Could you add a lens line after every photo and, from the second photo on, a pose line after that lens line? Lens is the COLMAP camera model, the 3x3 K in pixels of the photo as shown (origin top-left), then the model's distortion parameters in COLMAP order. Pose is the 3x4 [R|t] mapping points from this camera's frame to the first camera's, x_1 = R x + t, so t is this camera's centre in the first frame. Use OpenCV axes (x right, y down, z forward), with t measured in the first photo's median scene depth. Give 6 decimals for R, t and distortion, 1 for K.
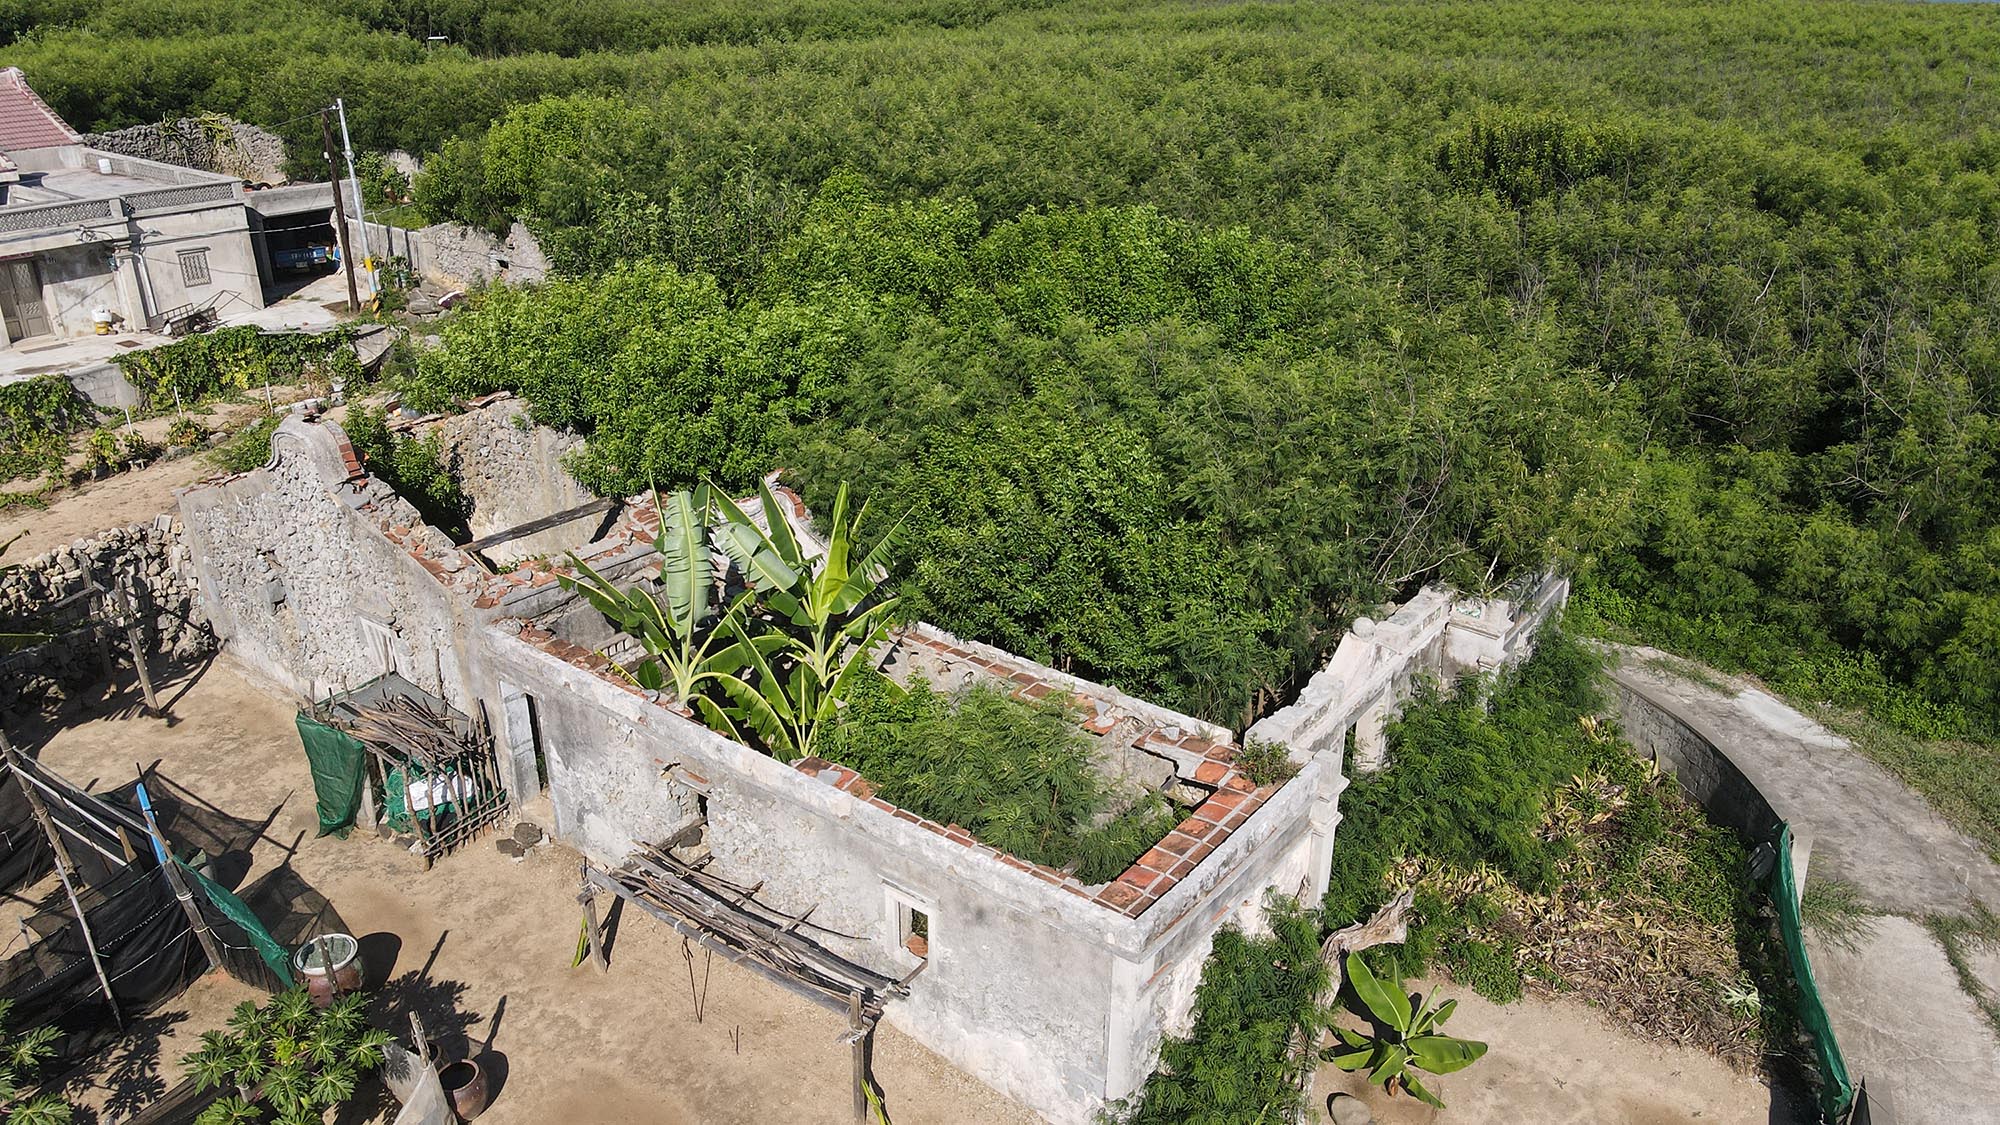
lens RADIAL K [[1466.3, 0, 1000.0], [0, 1466.3, 562.5], [0, 0, 1]] dist [0.017593, 0.006166]
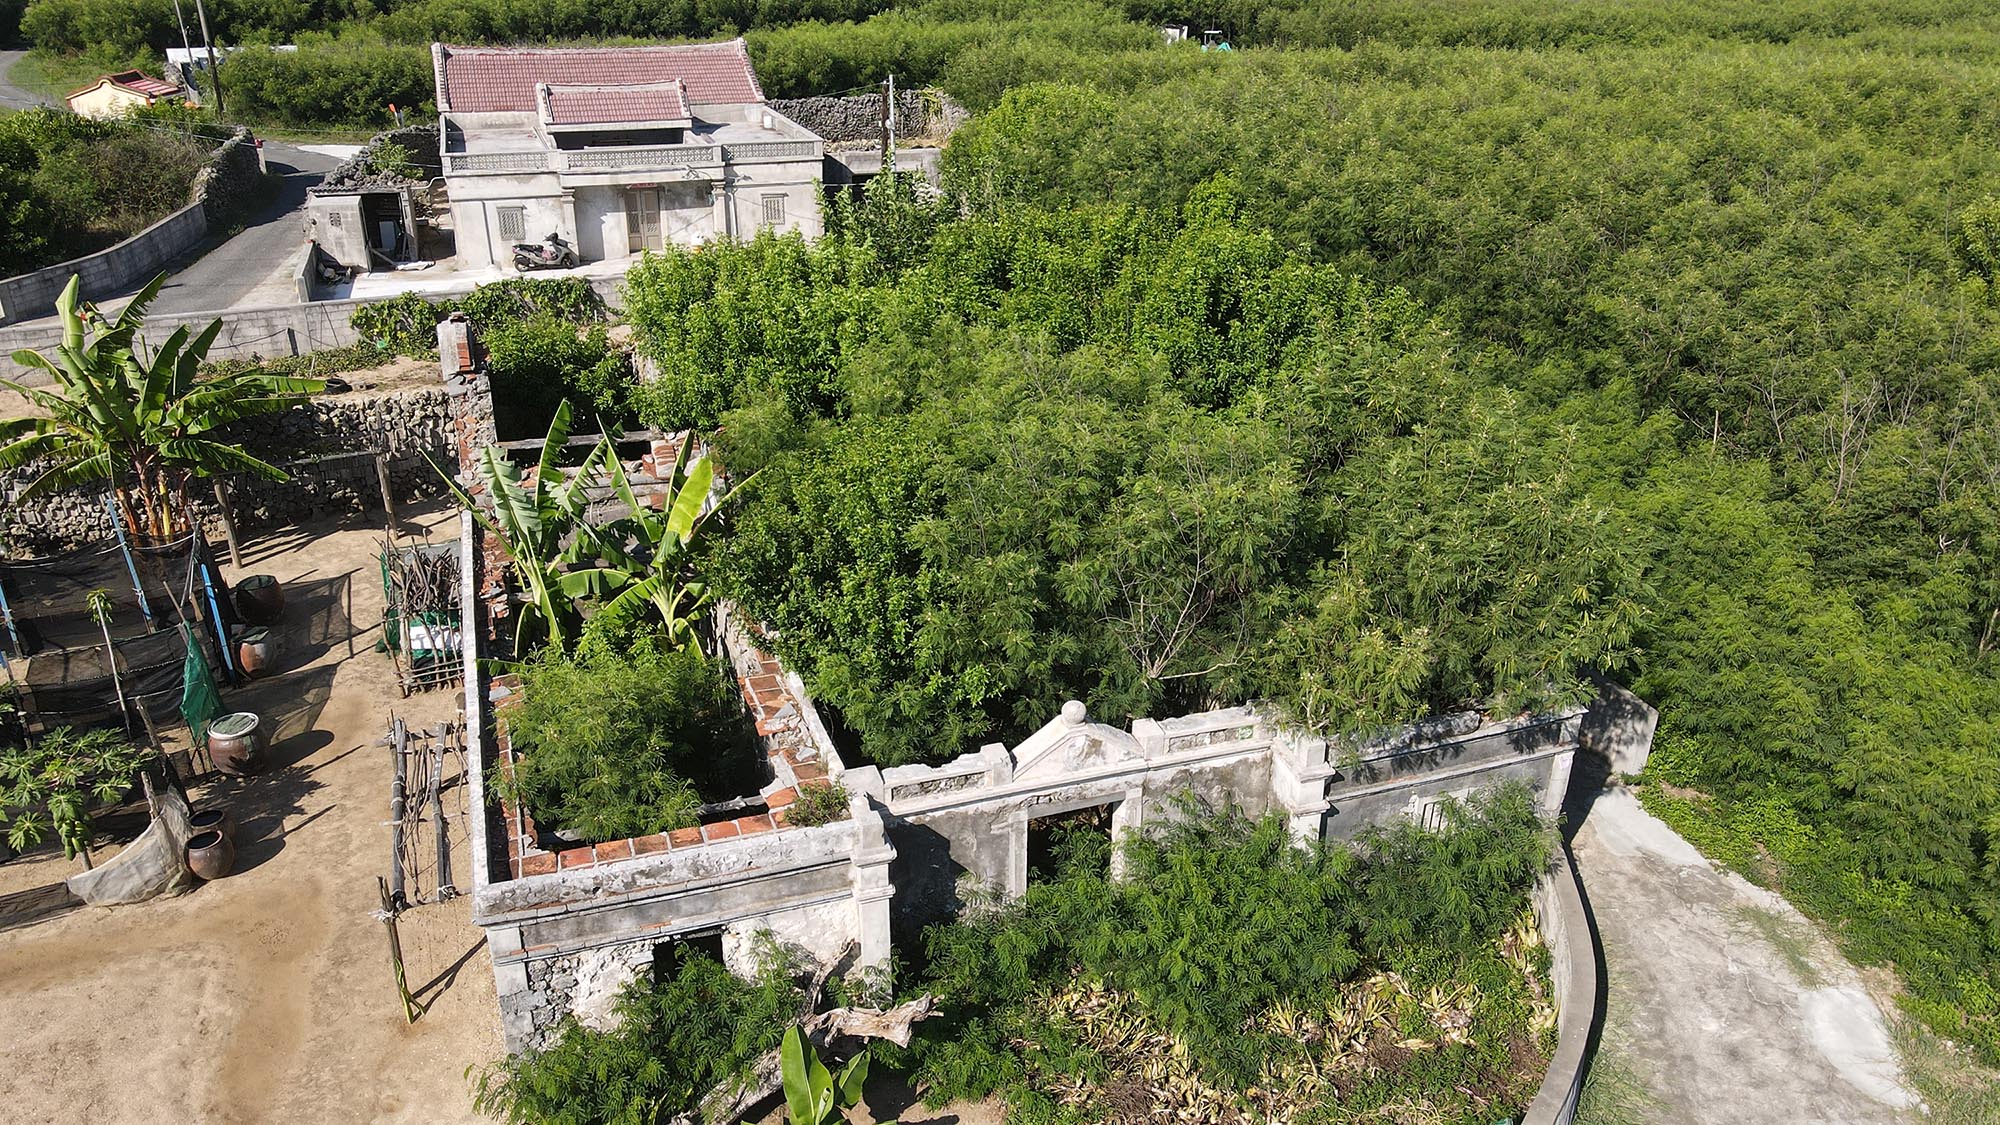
lens RADIAL K [[1466.3, 0, 1000.0], [0, 1466.3, 562.5], [0, 0, 1]] dist [0.017593, 0.006166]
pose [[0.835451, 0.224686, -0.501535, 0.563107], [-0.225319, 0.972417, 0.060305, -0.076632], [0.501251, 0.062623, 0.863033, 0.187080]]
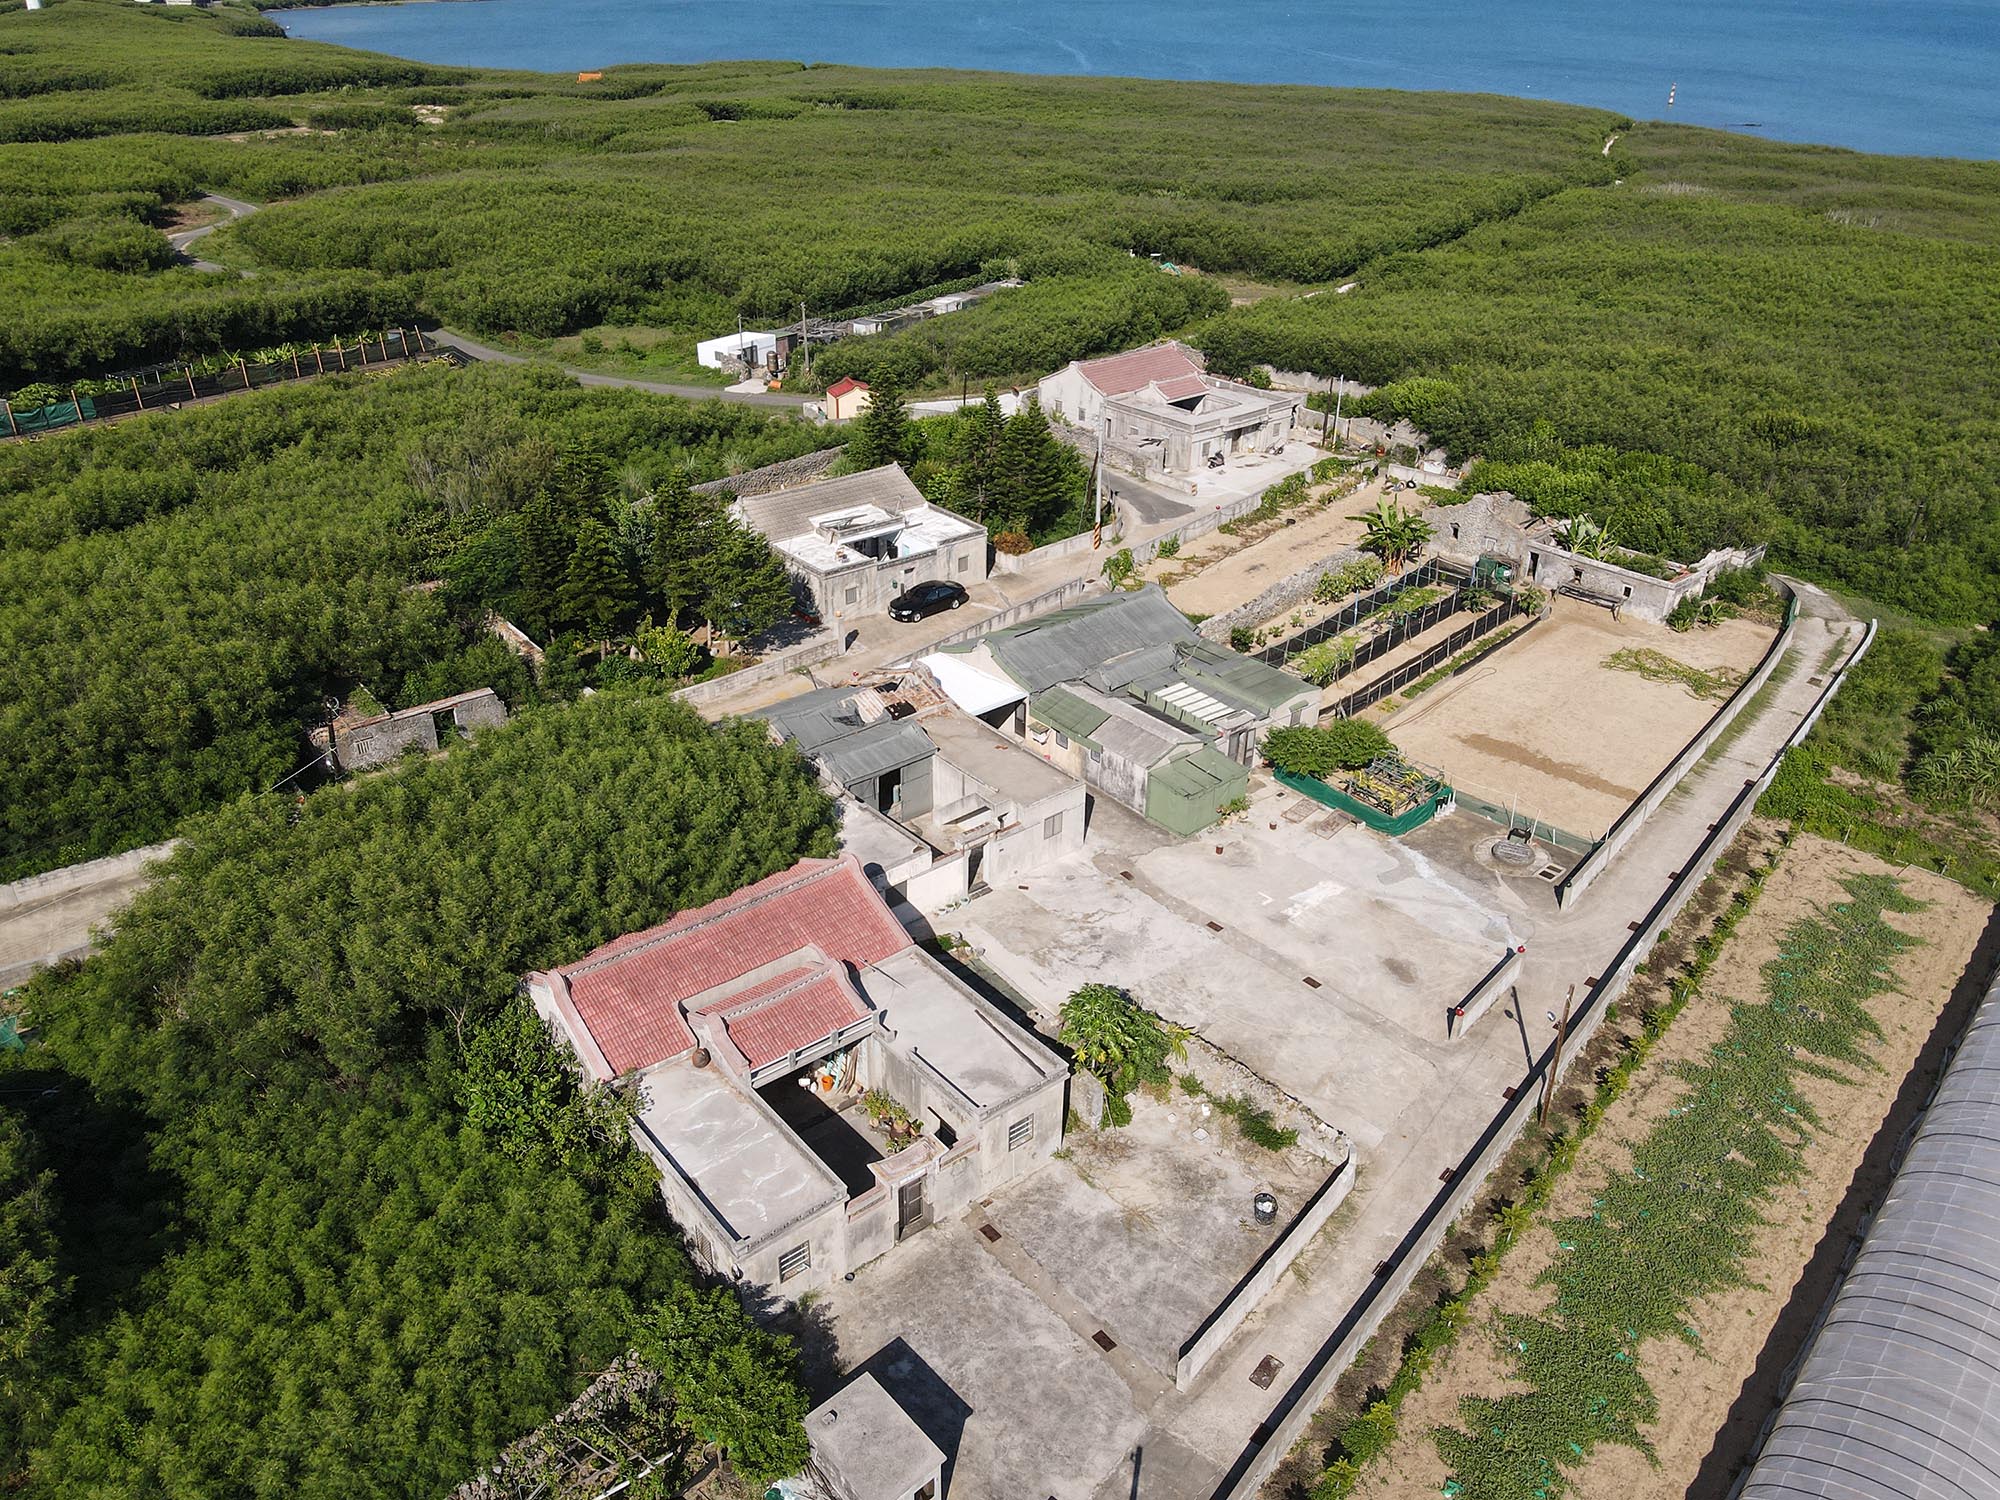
lens RADIAL K [[1435.3, 0, 1000.0], [0, 1435.3, 750.0], [0, 0, 1]] dist [-0.003338, 0.028820]
pose [[0.978723, 0.100778, -0.178732, -1.082897], [-0.086297, 0.992460, 0.087045, 0.452209], [0.186157, -0.069769, 0.980040, -3.918770]]
